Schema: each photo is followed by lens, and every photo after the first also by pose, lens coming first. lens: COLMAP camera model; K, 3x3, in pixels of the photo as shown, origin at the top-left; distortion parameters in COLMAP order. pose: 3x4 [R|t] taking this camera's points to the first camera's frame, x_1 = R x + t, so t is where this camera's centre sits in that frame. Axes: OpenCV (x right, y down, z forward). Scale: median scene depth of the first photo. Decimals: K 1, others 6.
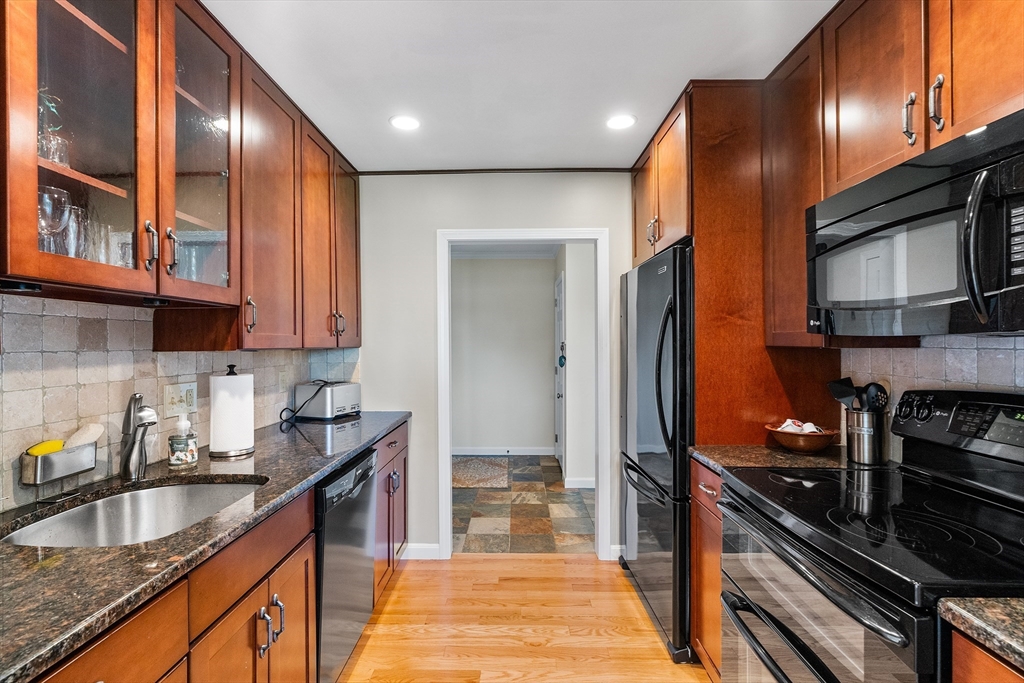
lens RADIAL K [[470.3, 0, 513.2], [0, 470.3, 348.6], [0, 0, 1]] dist [-0.004565, 0.000268]
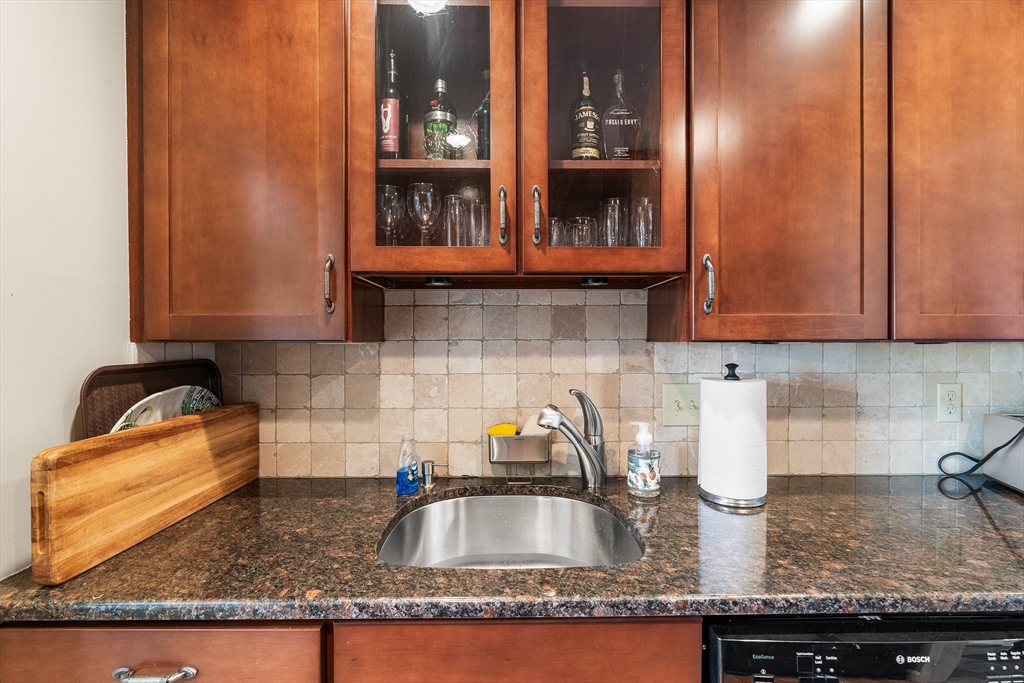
lens RADIAL K [[470.7, 0, 512.5], [0, 470.7, 340.3], [0, 0, 1]] dist [-0.008207, 0.000112]
pose [[0.020559, 0.009971, -0.999739, 0.059374], [-0.010002, 0.999902, 0.009767, -0.002060], [0.999739, 0.009798, 0.020657, 0.834706]]
